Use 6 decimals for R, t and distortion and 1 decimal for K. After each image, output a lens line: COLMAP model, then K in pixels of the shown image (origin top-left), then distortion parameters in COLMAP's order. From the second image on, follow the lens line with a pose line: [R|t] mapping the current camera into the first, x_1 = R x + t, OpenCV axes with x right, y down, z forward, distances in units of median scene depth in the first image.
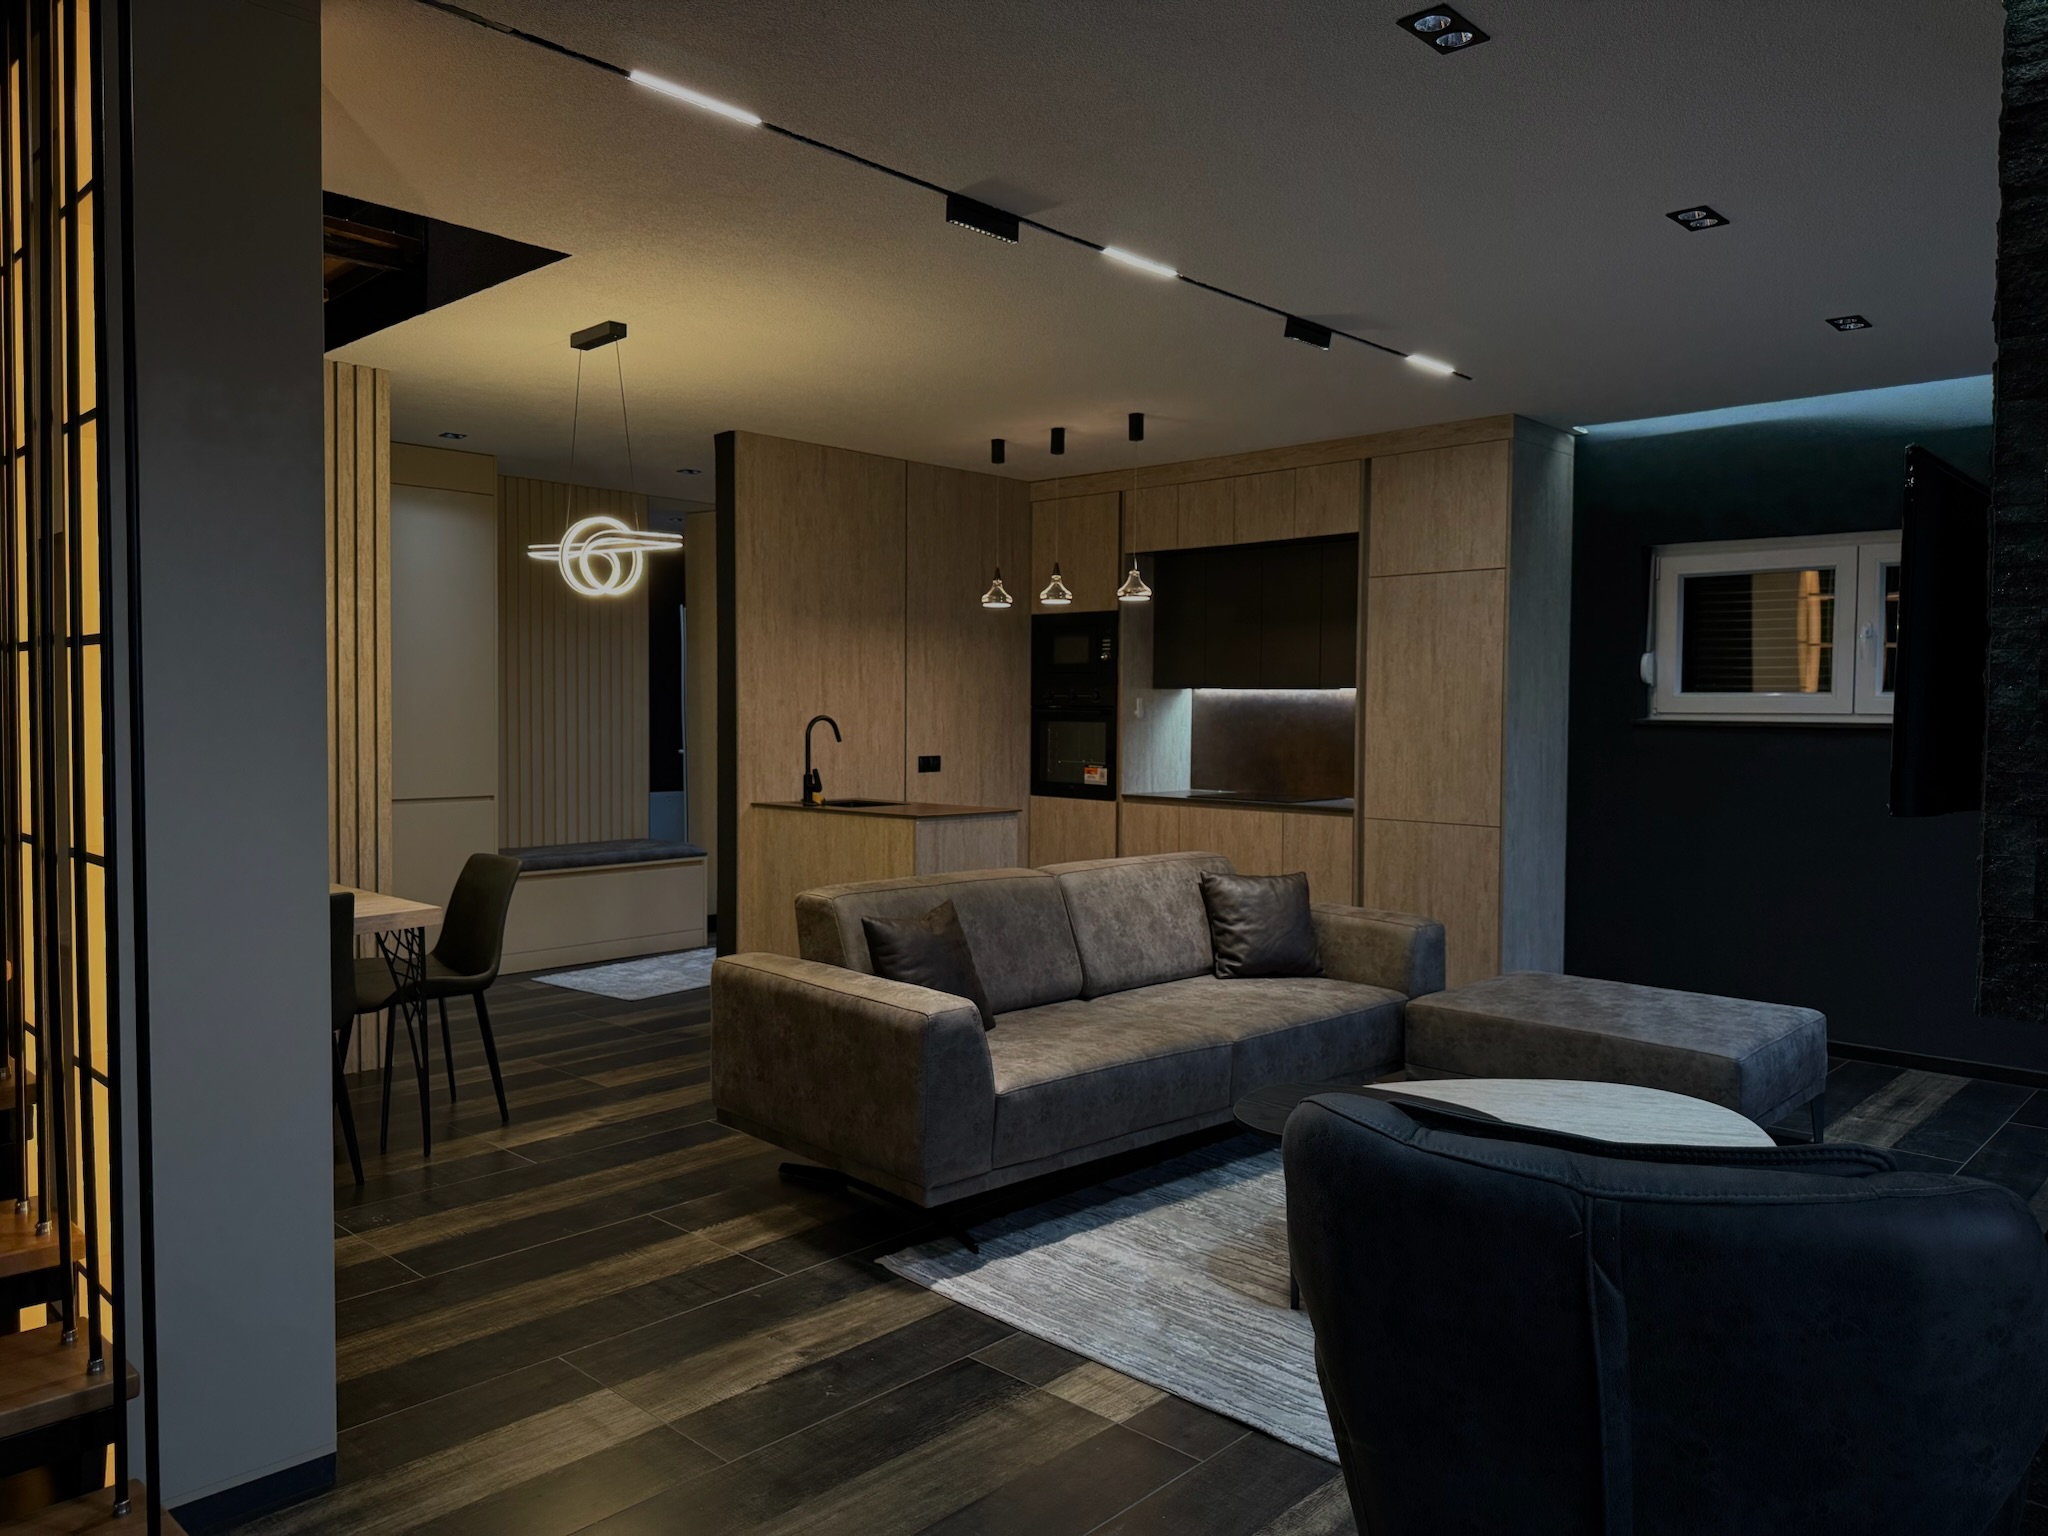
lens RADIAL K [[1445.2, 0, 1024.0], [0, 1445.2, 768.0], [0, 0, 1]] dist [0.001097, 0.000525]
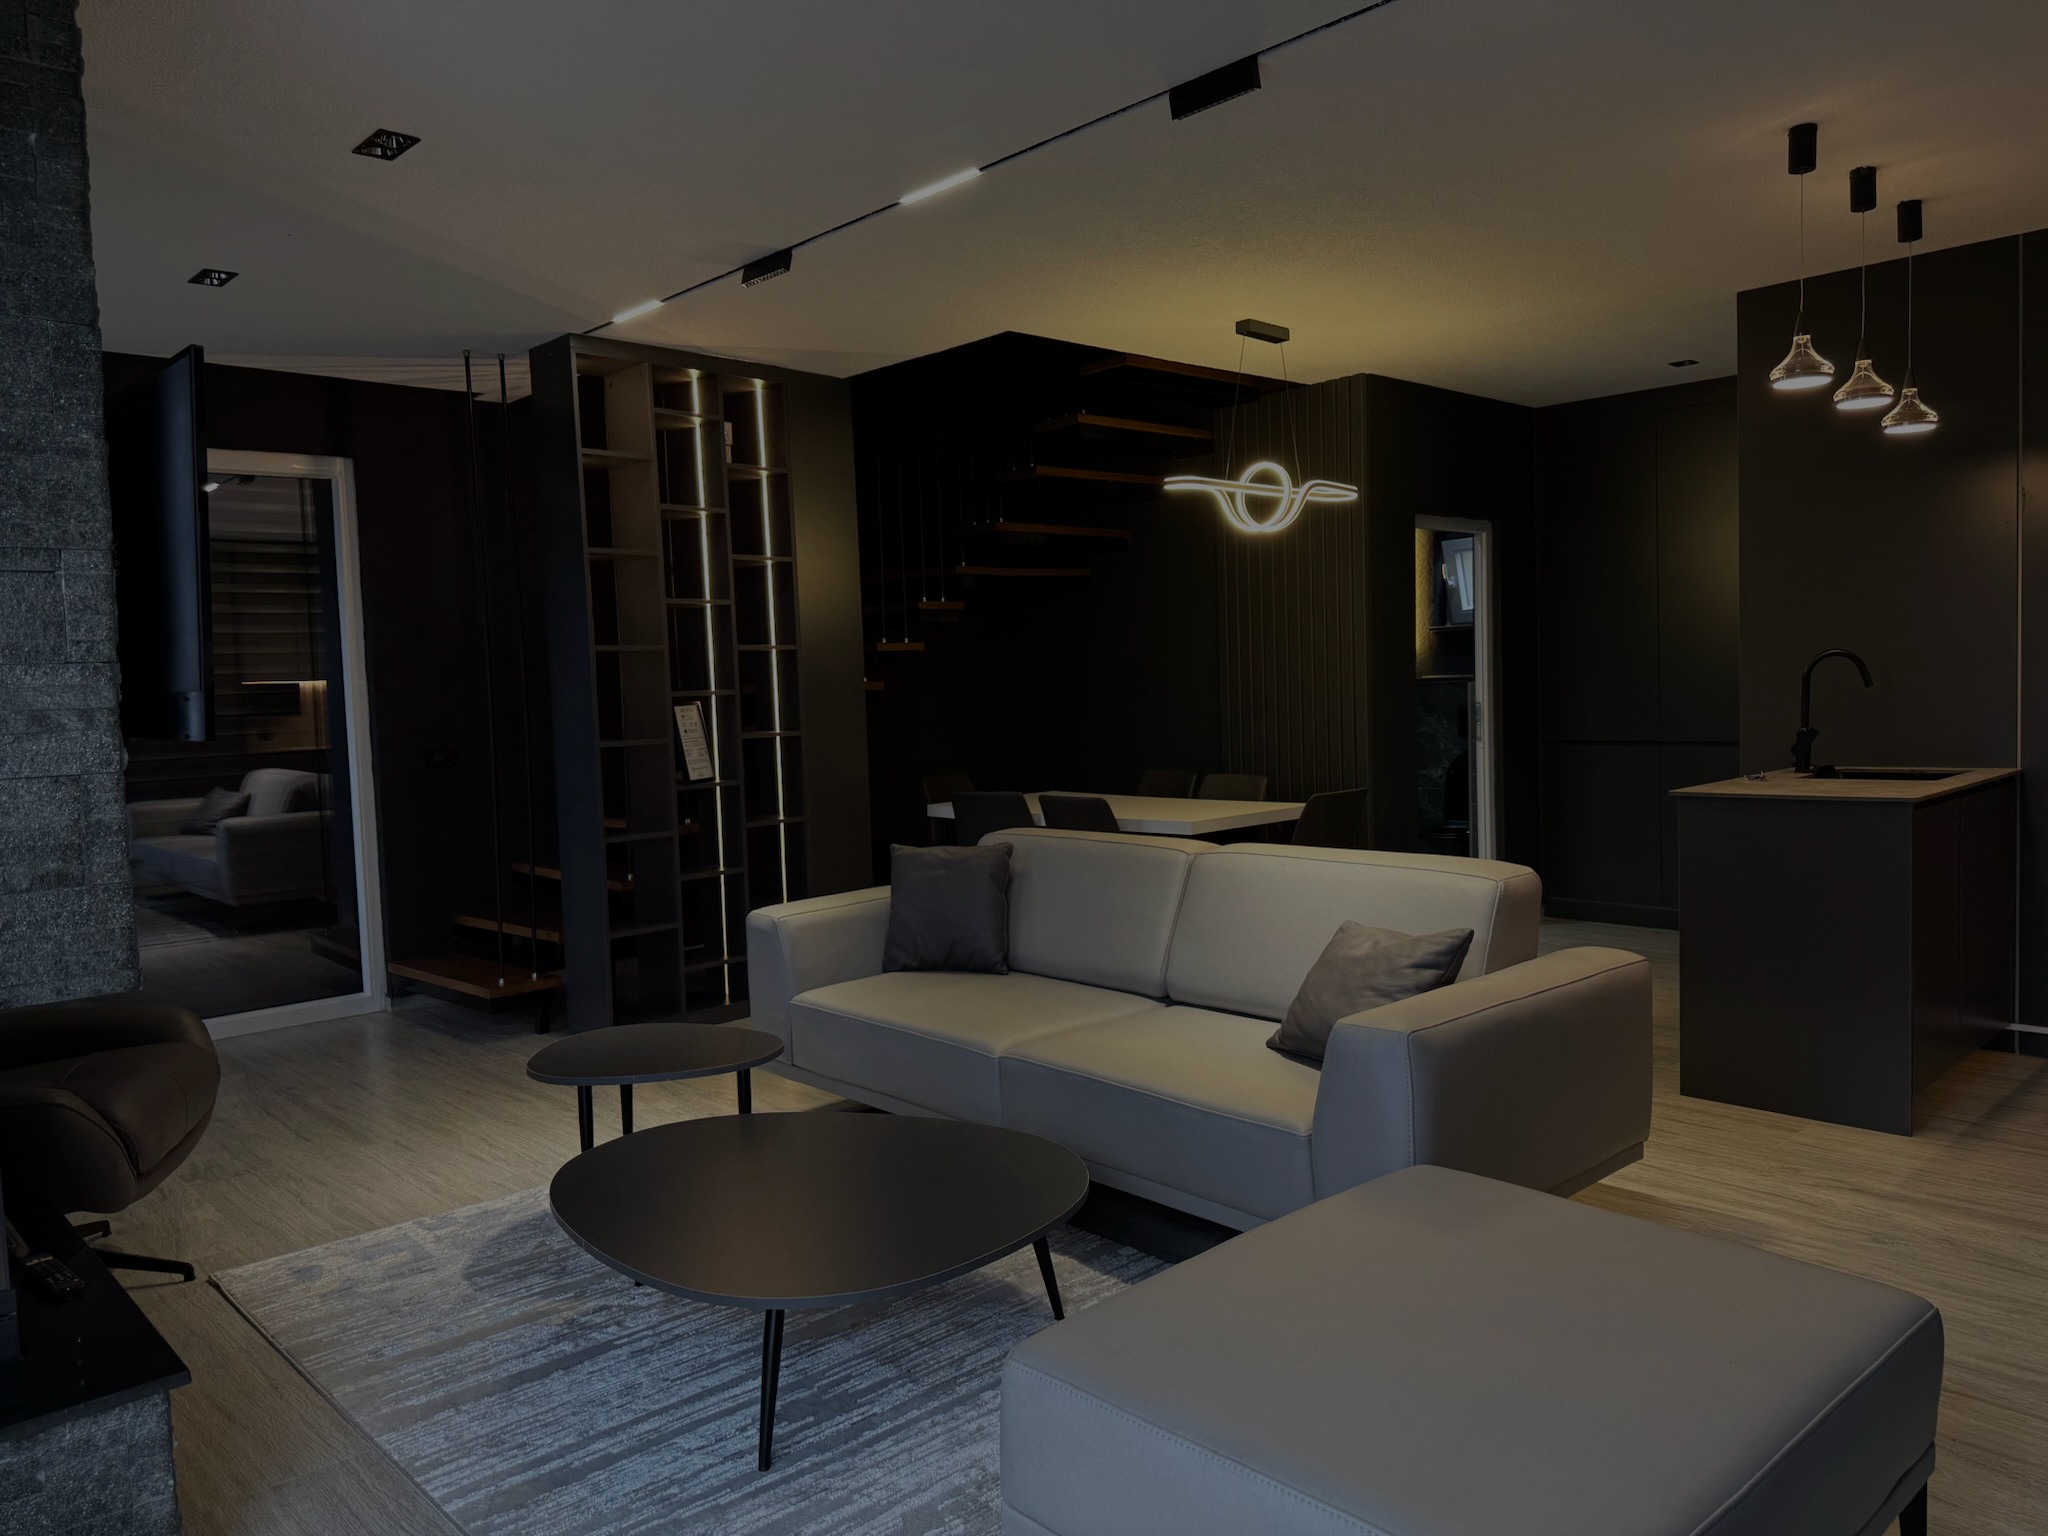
lens RADIAL K [[1445.2, 0, 1024.0], [0, 1445.2, 768.0], [0, 0, 1]] dist [0.001097, 0.000525]
pose [[-0.058671, 0.072472, -0.995643, 0.863680], [0.007226, 0.997366, 0.072171, -0.018689], [0.998251, -0.002960, -0.059040, 0.879992]]
